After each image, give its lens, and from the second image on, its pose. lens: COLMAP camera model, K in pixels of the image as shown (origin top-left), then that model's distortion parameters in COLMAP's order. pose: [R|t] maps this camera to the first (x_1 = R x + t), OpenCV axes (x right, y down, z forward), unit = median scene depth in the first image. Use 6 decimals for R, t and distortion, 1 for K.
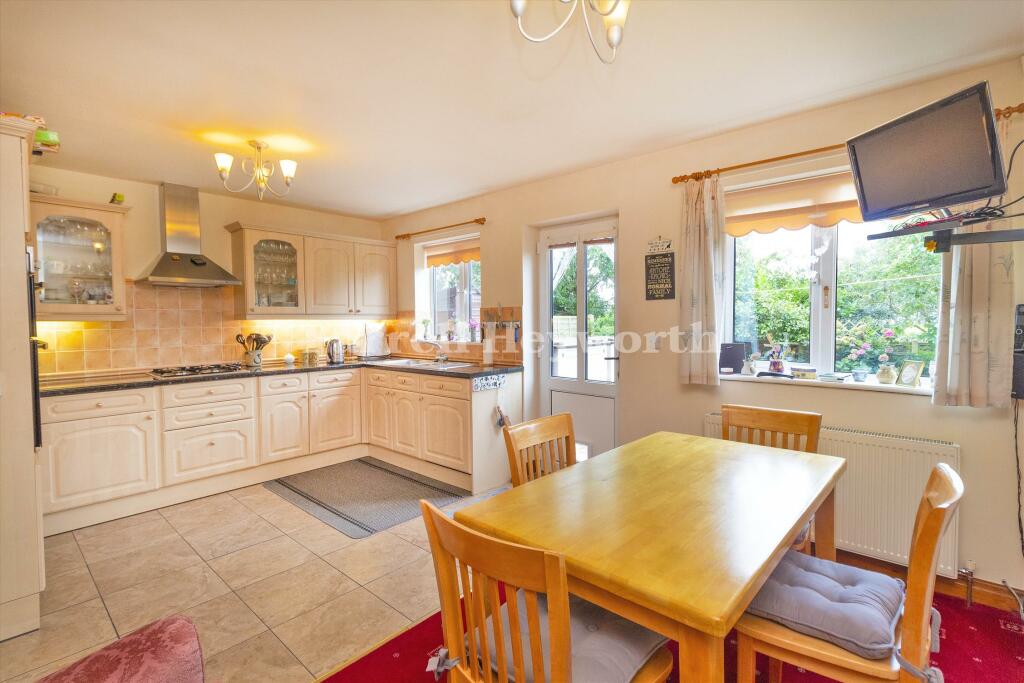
lens RADIAL K [[479.4, 0, 510.2], [0, 479.4, 336.1], [0, 0, 1]] dist [-0.000181, 0.001588]
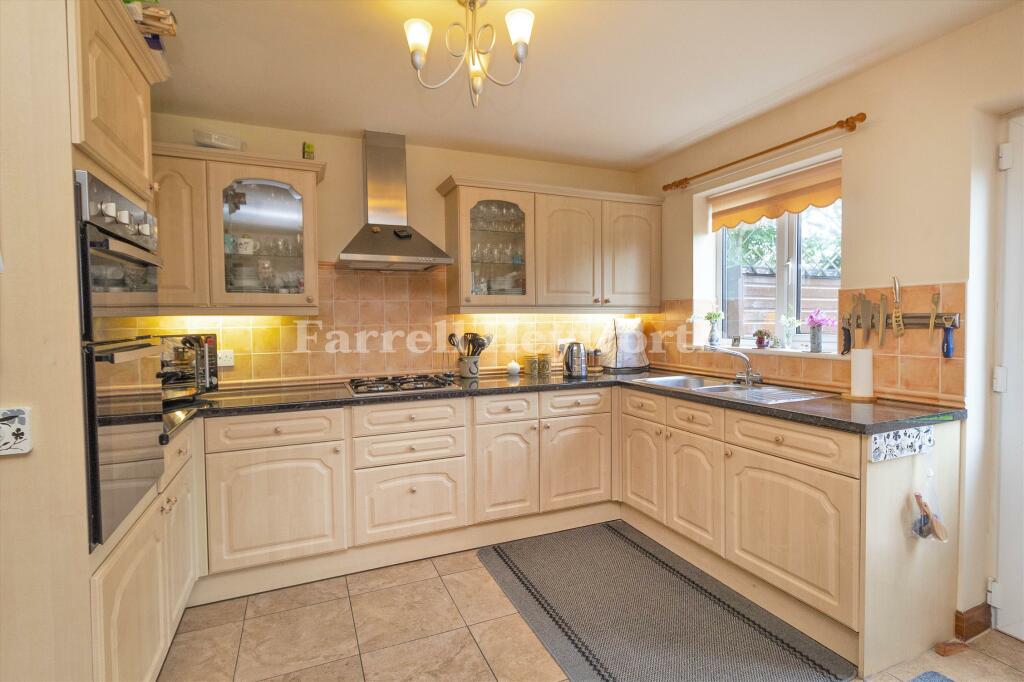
lens RADIAL K [[479.4, 0, 512.2], [0, 479.4, 336.8], [0, 0, 1]] dist [-0.000181, 0.001588]
pose [[0.910301, 0.014540, -0.413693, -0.188754], [-0.011989, 0.999890, 0.008761, -0.007150], [0.413774, -0.003015, 0.910375, 0.392819]]
